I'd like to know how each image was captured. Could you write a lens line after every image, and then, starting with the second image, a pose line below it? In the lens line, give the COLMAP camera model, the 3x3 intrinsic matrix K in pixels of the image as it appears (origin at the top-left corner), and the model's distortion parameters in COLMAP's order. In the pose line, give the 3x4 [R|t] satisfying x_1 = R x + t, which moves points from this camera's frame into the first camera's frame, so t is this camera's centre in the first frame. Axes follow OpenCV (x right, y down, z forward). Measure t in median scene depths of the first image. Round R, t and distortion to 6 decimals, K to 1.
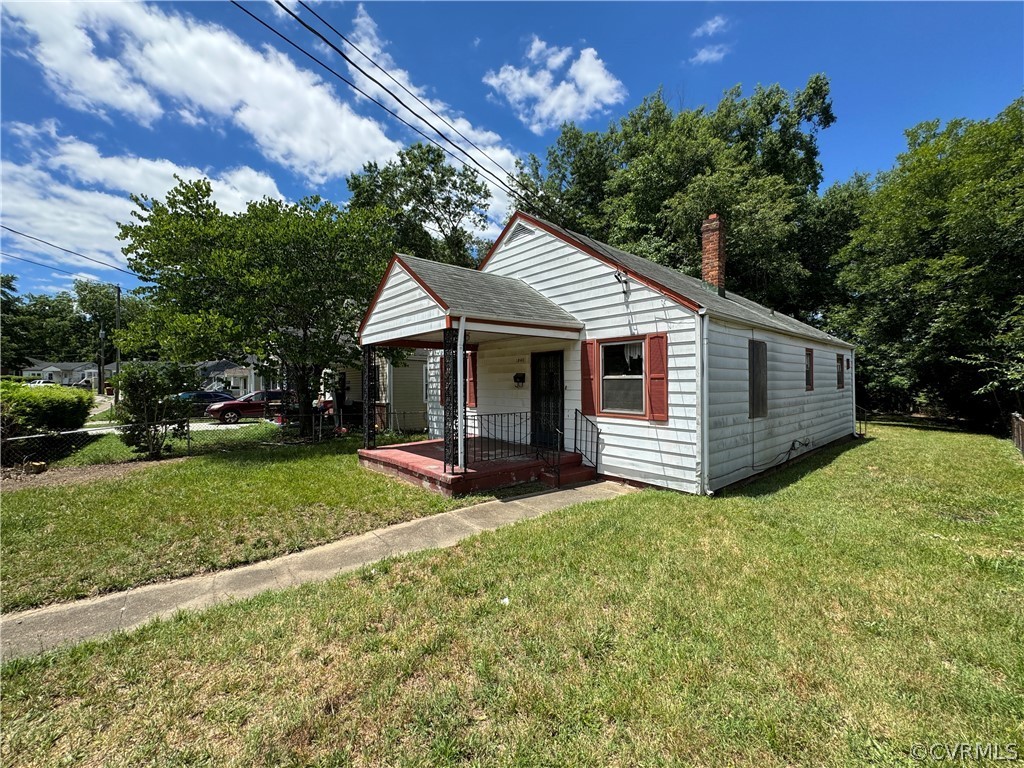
lens RADIAL K [[412.2, 0, 507.6], [0, 412.2, 381.9], [0, 0, 1]] dist [0.001239, -0.000076]
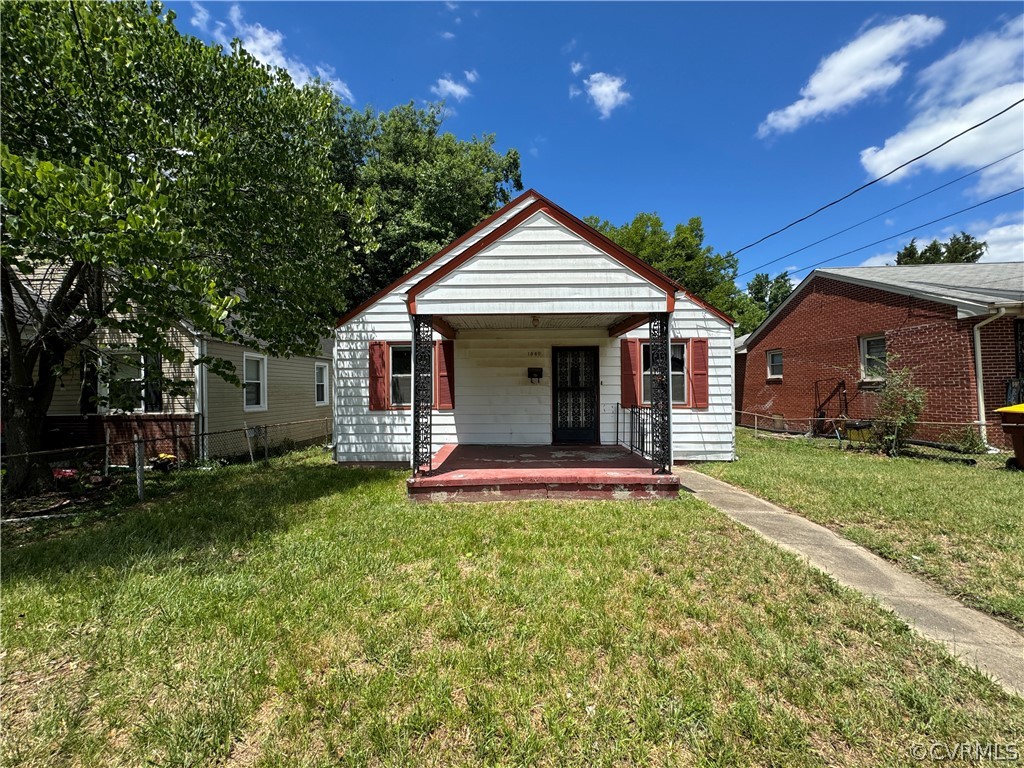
lens RADIAL K [[412.2, 0, 513.1], [0, 412.2, 384.1], [0, 0, 1]] dist [0.001239, -0.000076]
pose [[0.664728, 0.005526, 0.747065, -0.815702], [0.000800, 0.999967, -0.008108, 0.026422], [-0.747085, 0.005987, 0.664702, 0.511982]]
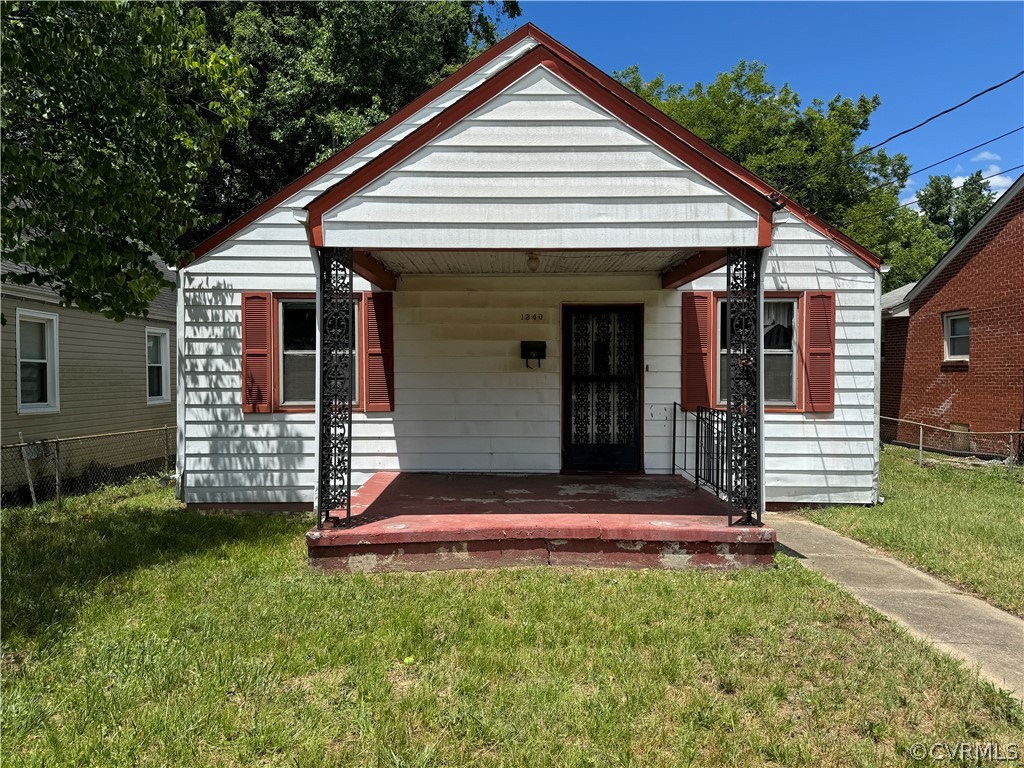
lens RADIAL K [[726.1, 0, 513.7], [0, 726.1, 385.8], [0, 0, 1]] dist [0.064636, -0.074289]
pose [[0.652937, -0.009301, 0.757355, -0.821989], [-0.005666, 0.999837, 0.017164, 0.024229], [-0.757391, -0.015498, 0.652778, 0.492027]]
